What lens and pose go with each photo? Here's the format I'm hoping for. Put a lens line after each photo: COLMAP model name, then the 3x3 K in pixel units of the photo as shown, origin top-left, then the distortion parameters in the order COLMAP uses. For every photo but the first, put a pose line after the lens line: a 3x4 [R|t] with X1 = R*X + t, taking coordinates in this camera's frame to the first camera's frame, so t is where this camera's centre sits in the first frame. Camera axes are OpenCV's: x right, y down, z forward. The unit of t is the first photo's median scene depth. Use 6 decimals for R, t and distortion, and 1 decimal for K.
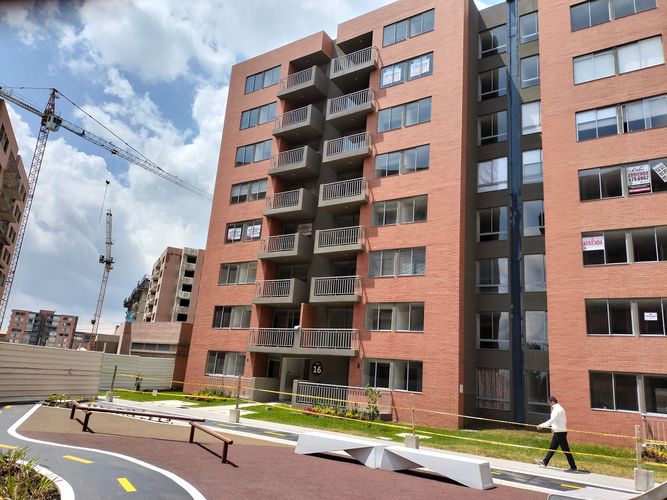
lens RADIAL K [[495.3, 0, 334.1], [0, 495.3, 249.0], [0, 0, 1]] dist [0.057686, -0.062191]
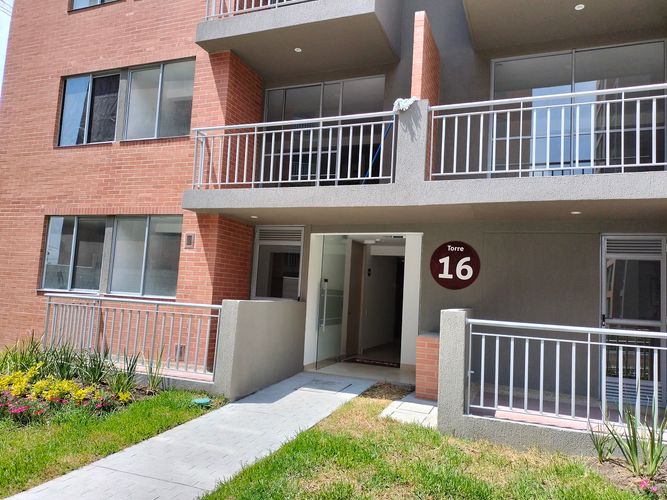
lens RADIAL K [[495.3, 0, 334.1], [0, 495.3, 251.4], [0, 0, 1]] dist [0.057686, -0.062191]
pose [[0.979015, -0.007082, 0.203665, -0.153065], [-0.030270, 0.983256, 0.179697, 0.177632], [-0.201528, -0.182091, 0.962408, 0.716135]]
